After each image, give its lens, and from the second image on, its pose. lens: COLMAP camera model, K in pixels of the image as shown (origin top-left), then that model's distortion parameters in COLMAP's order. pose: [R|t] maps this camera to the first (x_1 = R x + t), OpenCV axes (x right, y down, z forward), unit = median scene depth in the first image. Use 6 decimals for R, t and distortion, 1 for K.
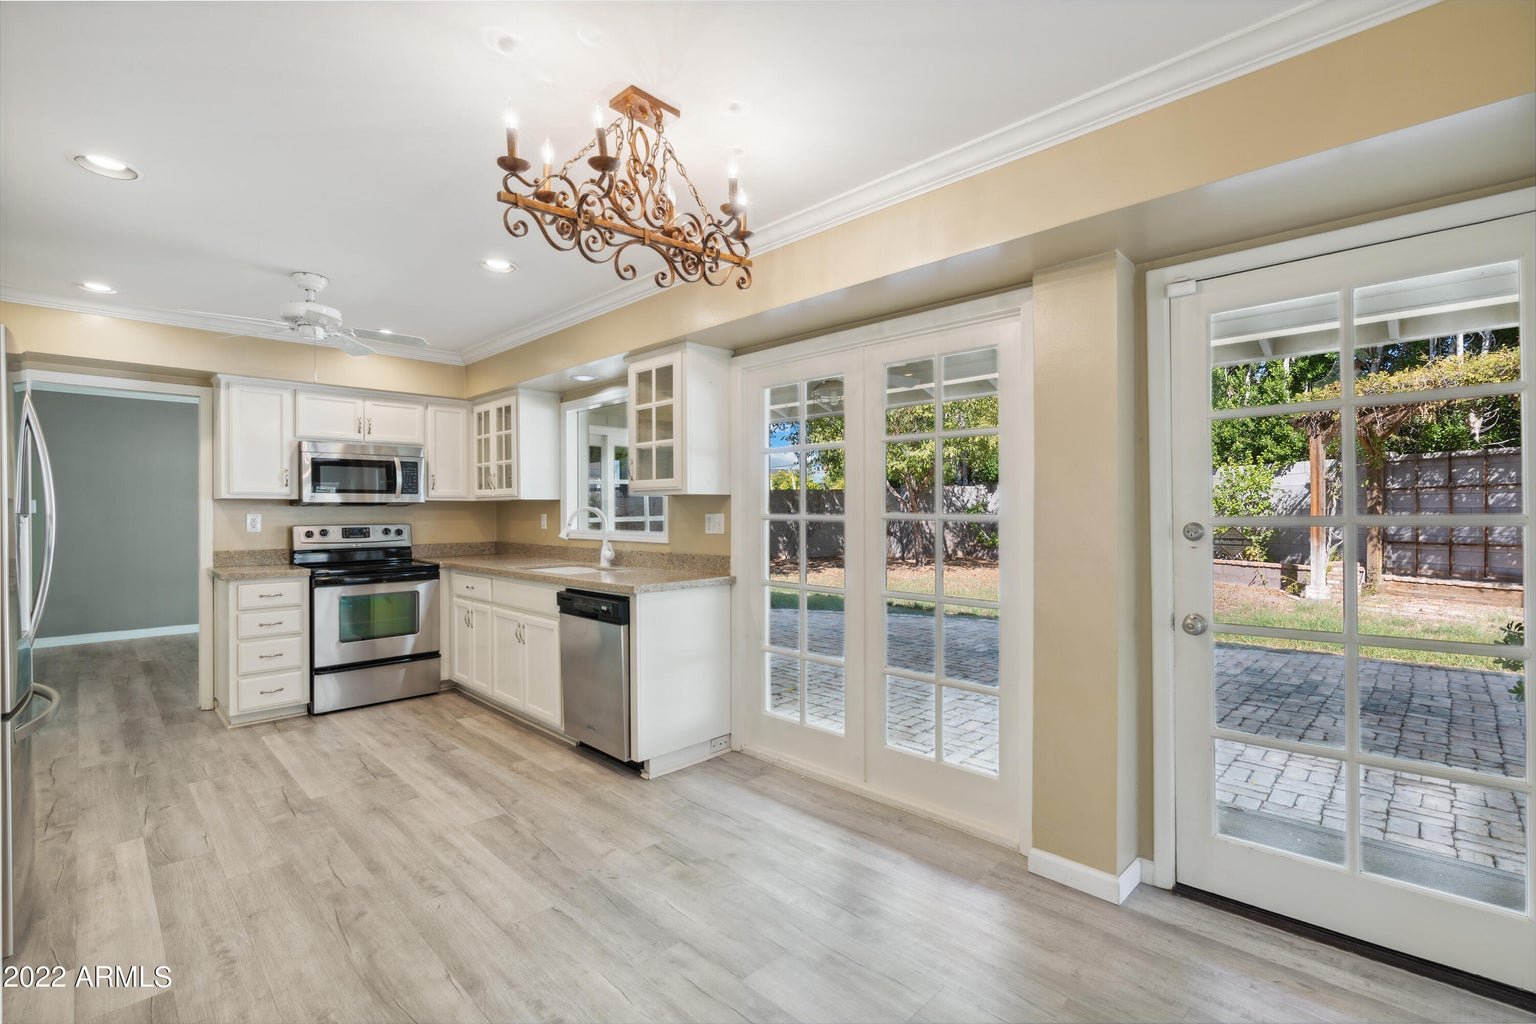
lens RADIAL K [[690.5, 0, 773.9], [0, 690.5, 514.6], [0, 0, 1]] dist [-0.001494, 0.000608]
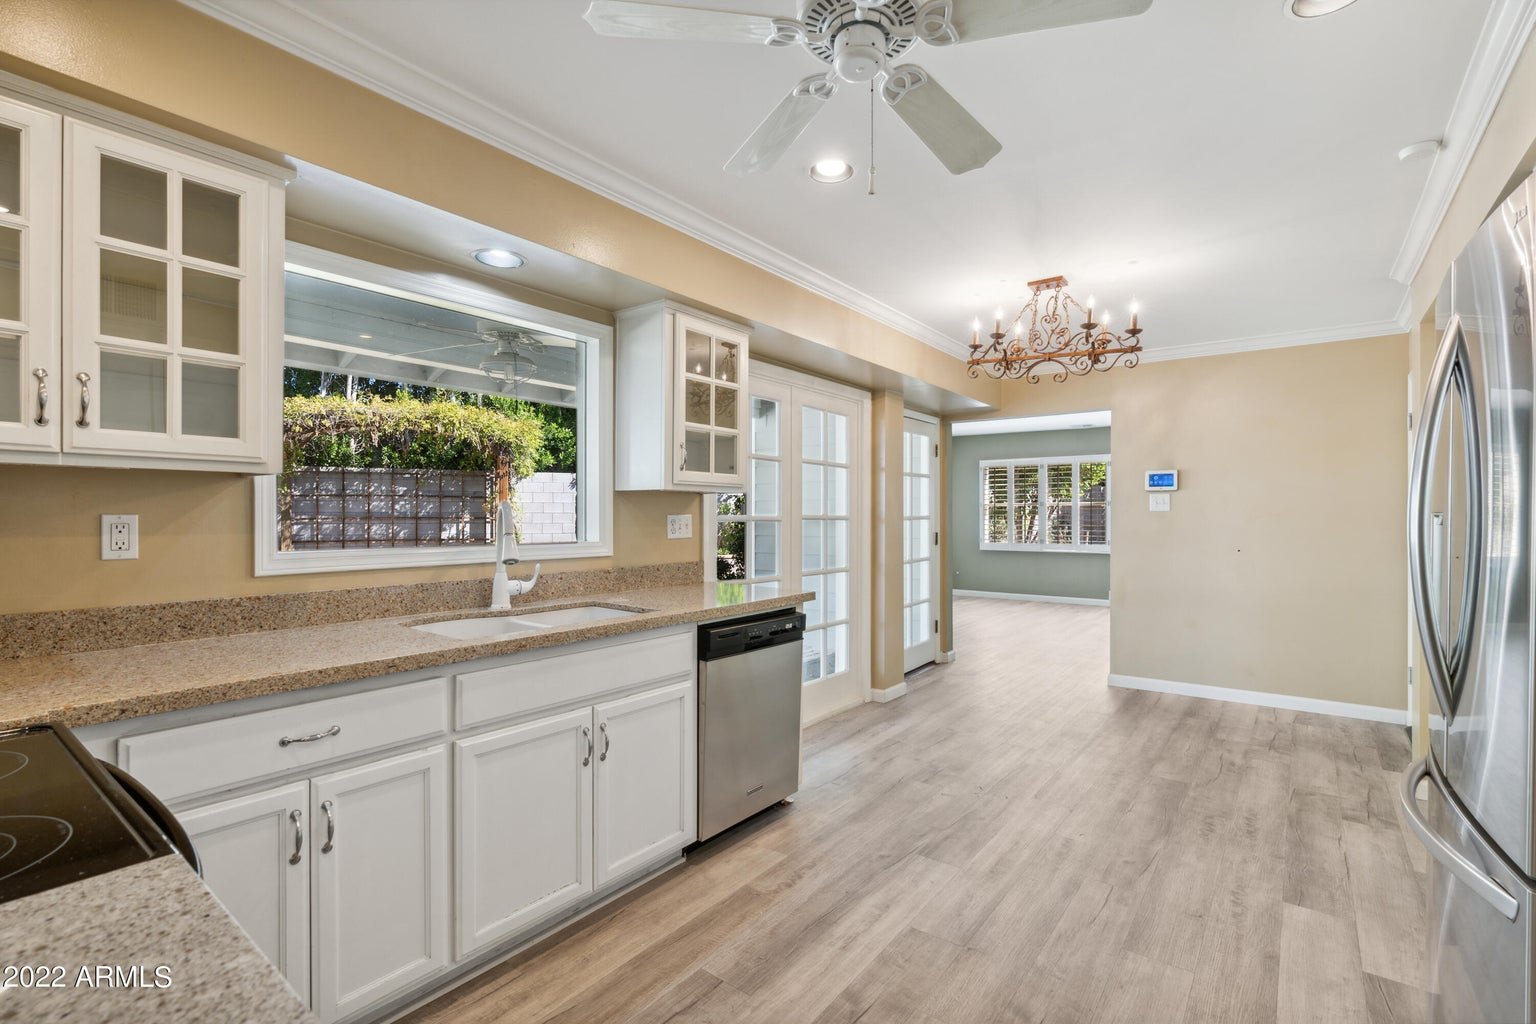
lens RADIAL K [[690.5, 0, 773.9], [0, 690.5, 514.6], [0, 0, 1]] dist [-0.001494, 0.000608]
pose [[-0.123616, 0.003306, 0.992325, -1.113844], [0.002691, 0.999992, -0.002997, 0.001649], [-0.992327, 0.002300, -0.123624, 1.153022]]
